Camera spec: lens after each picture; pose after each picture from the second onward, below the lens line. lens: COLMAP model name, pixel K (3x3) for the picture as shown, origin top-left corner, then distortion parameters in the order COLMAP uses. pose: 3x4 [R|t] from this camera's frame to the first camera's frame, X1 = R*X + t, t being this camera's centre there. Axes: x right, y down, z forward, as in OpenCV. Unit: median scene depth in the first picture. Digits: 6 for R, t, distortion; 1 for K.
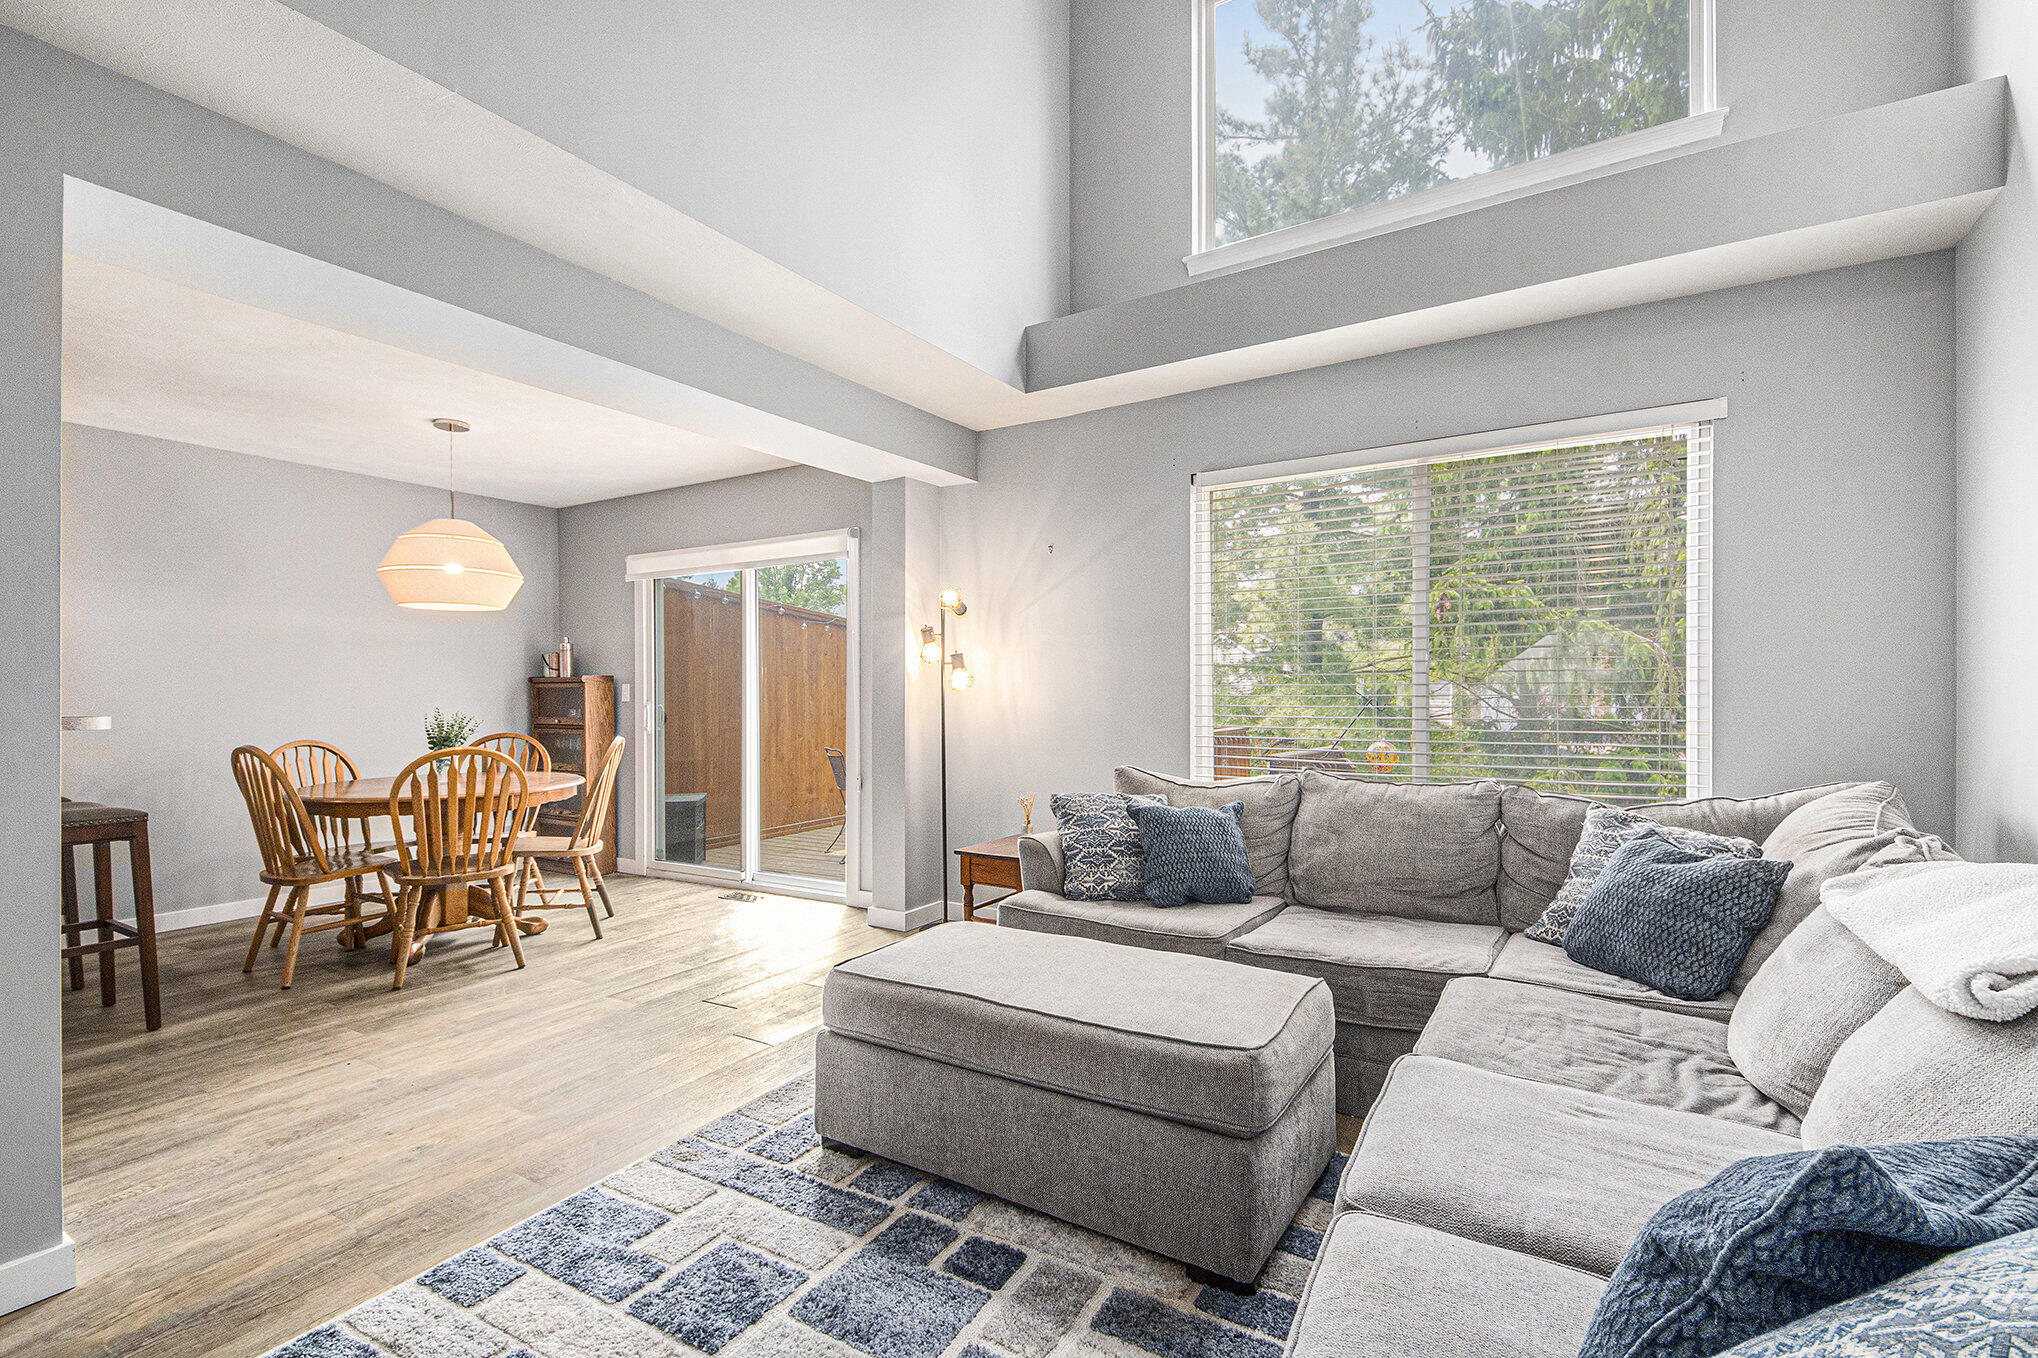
lens RADIAL K [[931.4, 0, 1029.3], [0, 931.4, 693.7], [0, 0, 1]] dist [0.001585, -0.004698]
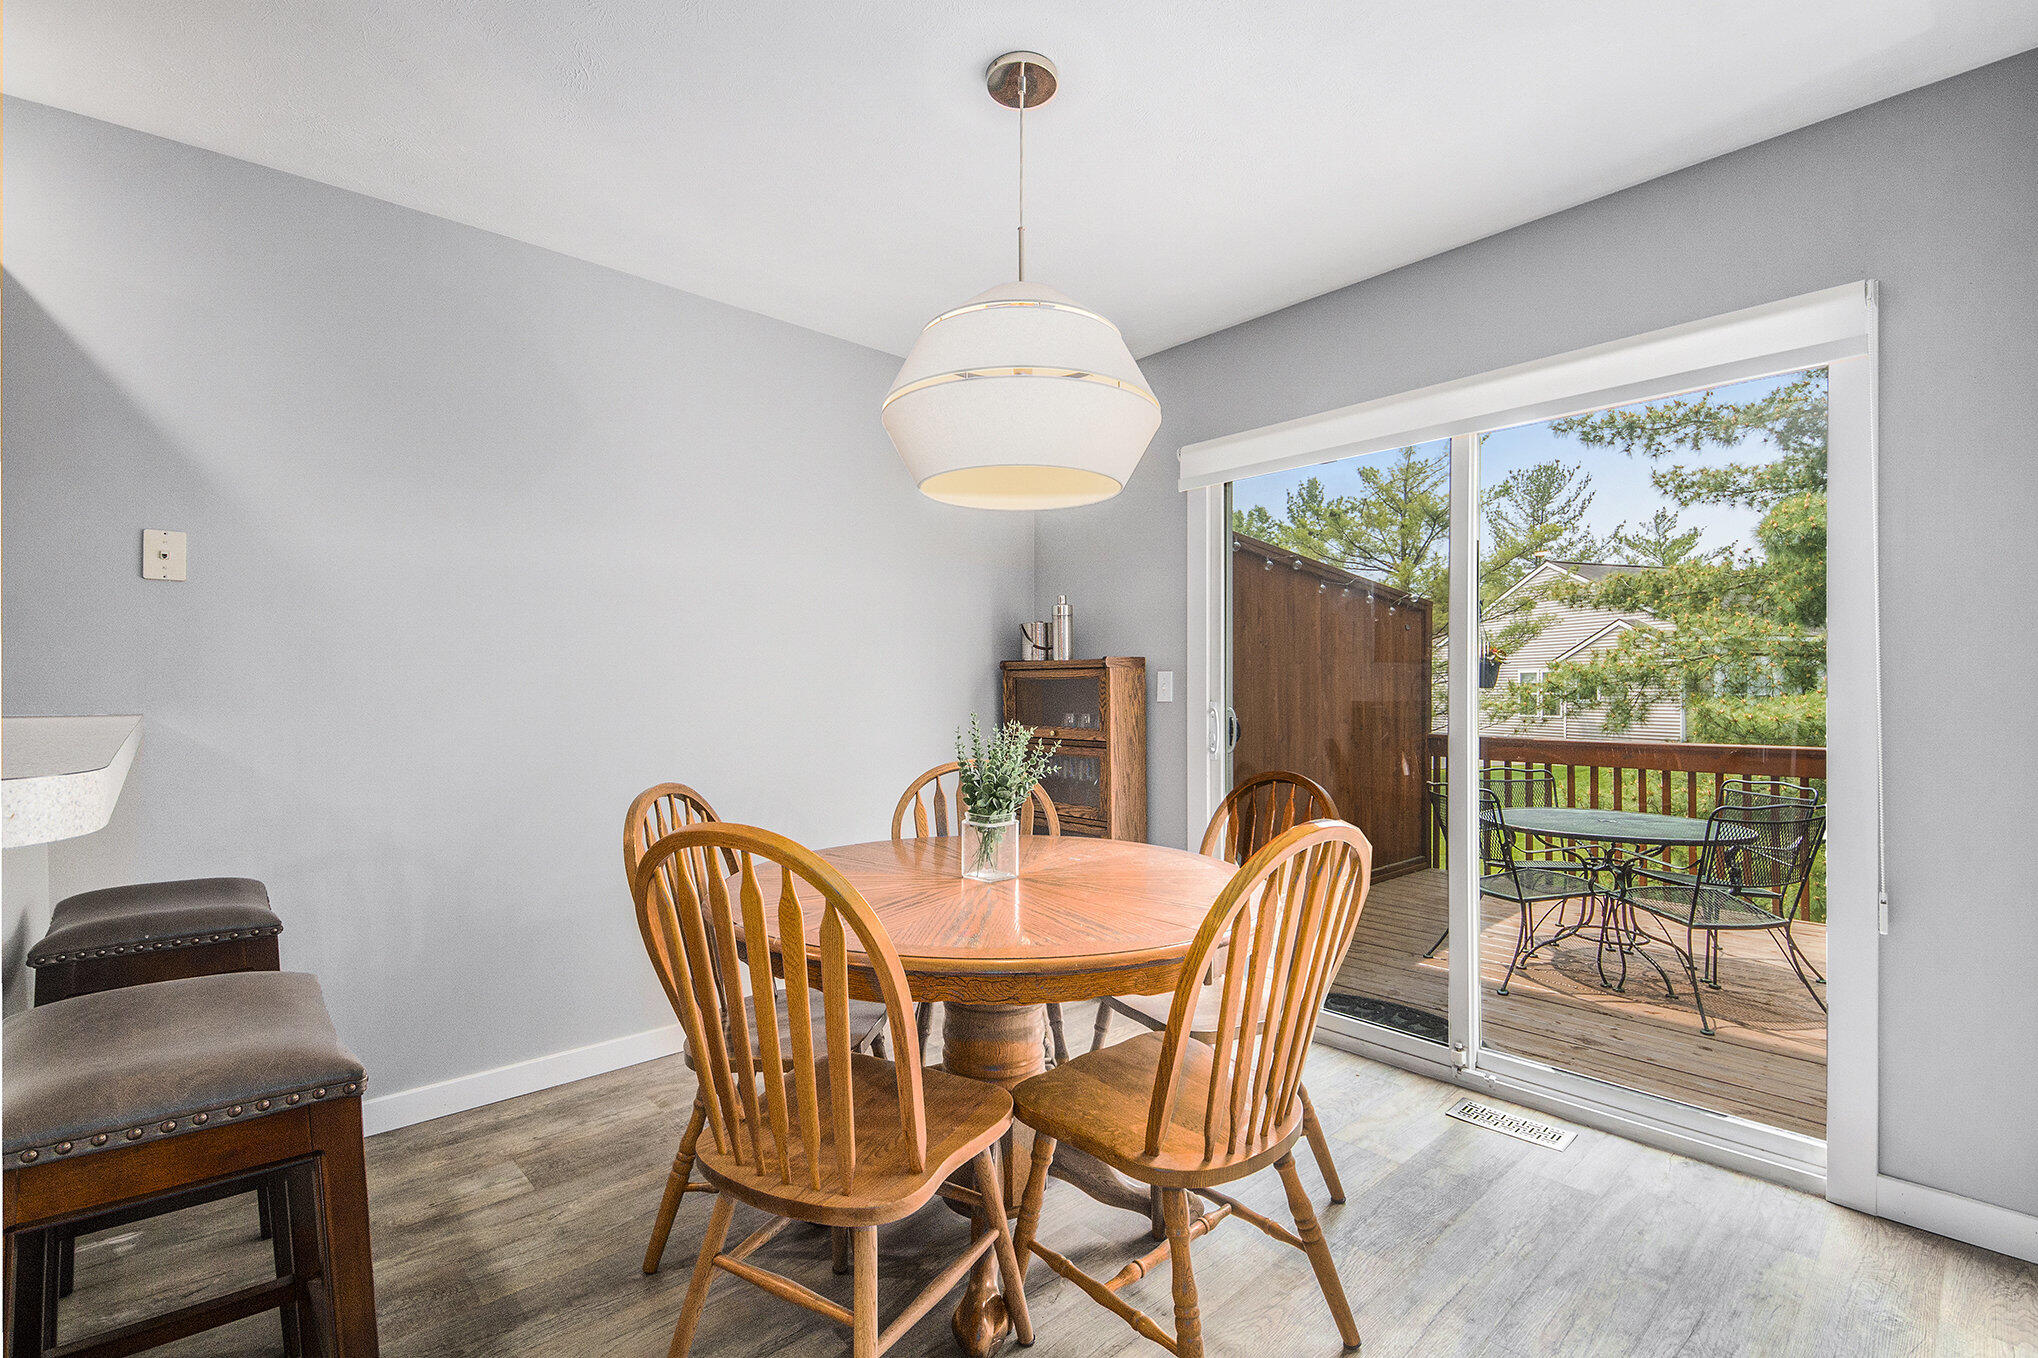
lens RADIAL K [[931.4, 0, 1007.2], [0, 931.4, 674.3], [0, 0, 1]] dist [0.001585, -0.004698]
pose [[0.957695, -0.000203, -0.287785, -0.360580], [-0.005102, 0.999831, -0.017685, 0.002351], [0.287740, 0.018405, 0.957532, 0.413462]]
